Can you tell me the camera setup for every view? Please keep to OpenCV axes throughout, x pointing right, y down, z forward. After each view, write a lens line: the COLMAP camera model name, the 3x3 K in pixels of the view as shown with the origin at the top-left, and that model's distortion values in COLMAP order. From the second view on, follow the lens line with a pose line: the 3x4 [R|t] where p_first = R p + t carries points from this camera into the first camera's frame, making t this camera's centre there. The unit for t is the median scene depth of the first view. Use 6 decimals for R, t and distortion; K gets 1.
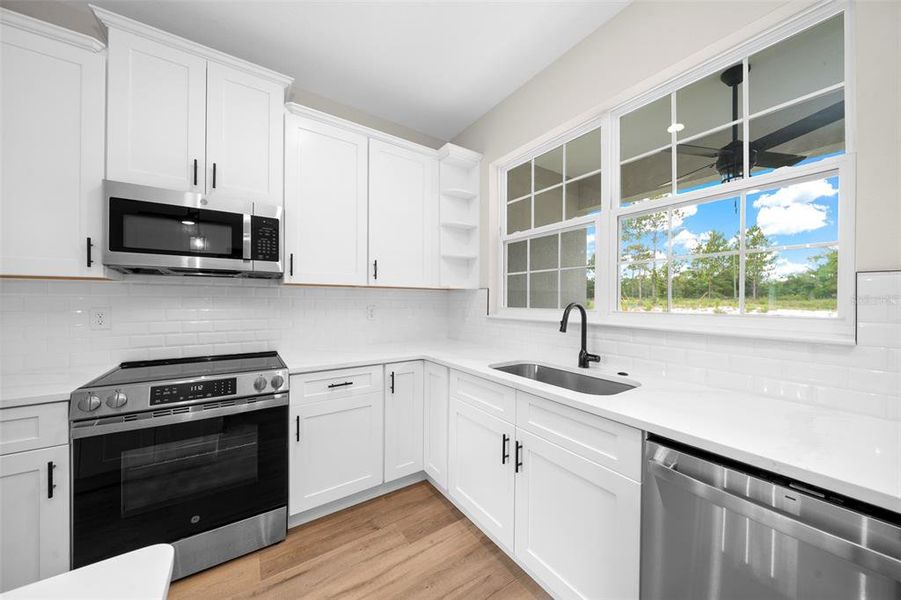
lens RADIAL K [[306.7, 0, 449.4], [0, 306.7, 301.9], [0, 0, 1]] dist [-0.008320, 0.000921]
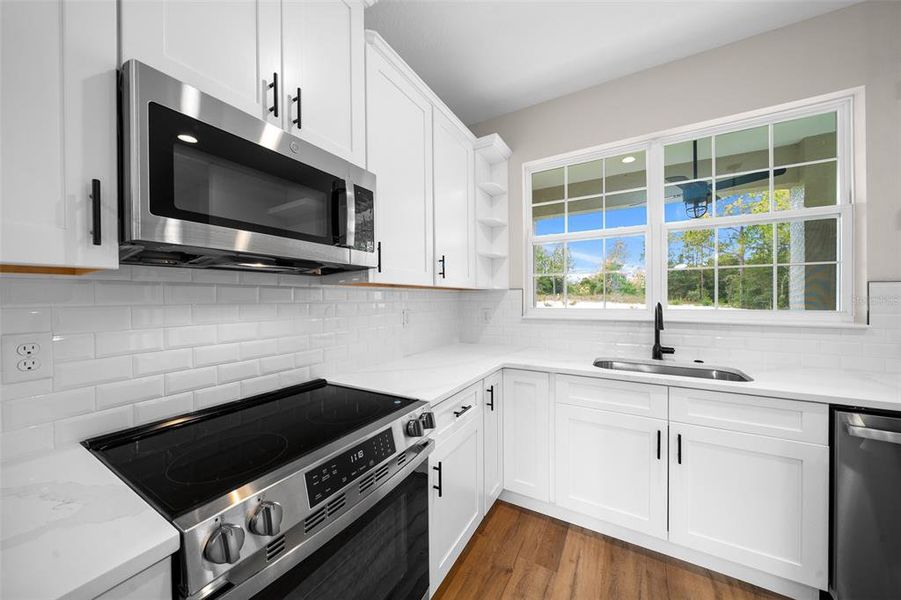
lens RADIAL K [[306.7, 0, 449.7], [0, 306.7, 300.2], [0, 0, 1]] dist [-0.008320, 0.000921]
pose [[0.901330, -0.013896, 0.432910, -0.668648], [0.012485, 0.999903, 0.006102, -0.020945], [-0.432953, -0.000095, 0.901416, 0.270542]]
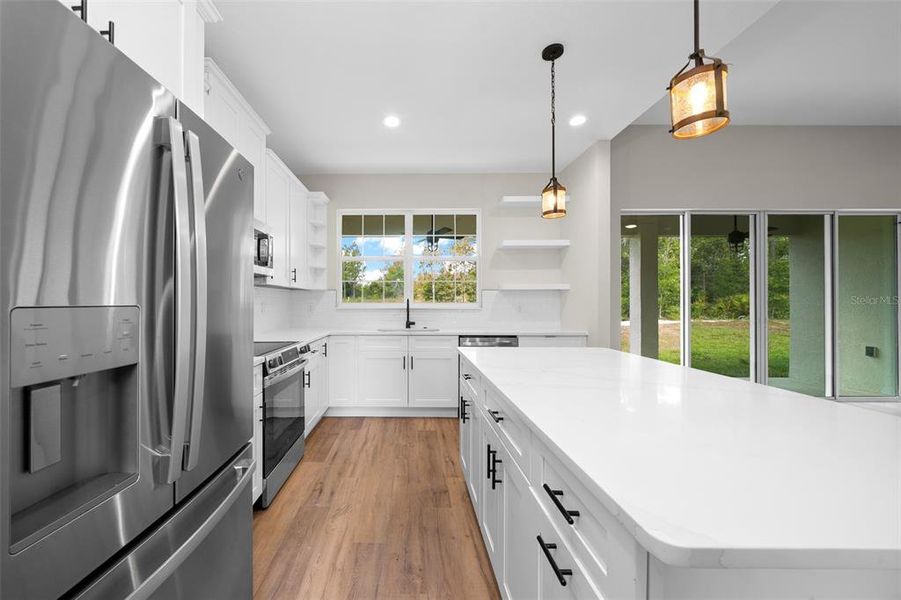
lens RADIAL K [[336.8, 0, 404.8], [0, 336.8, 299.3], [0, 0, 1]] dist [-0.006724, -0.000113]
pose [[0.576943, -0.000924, 0.816784, -1.366654], [0.005051, 0.999984, -0.002436, 0.011773], [-0.816769, 0.005531, 0.576939, -0.329313]]
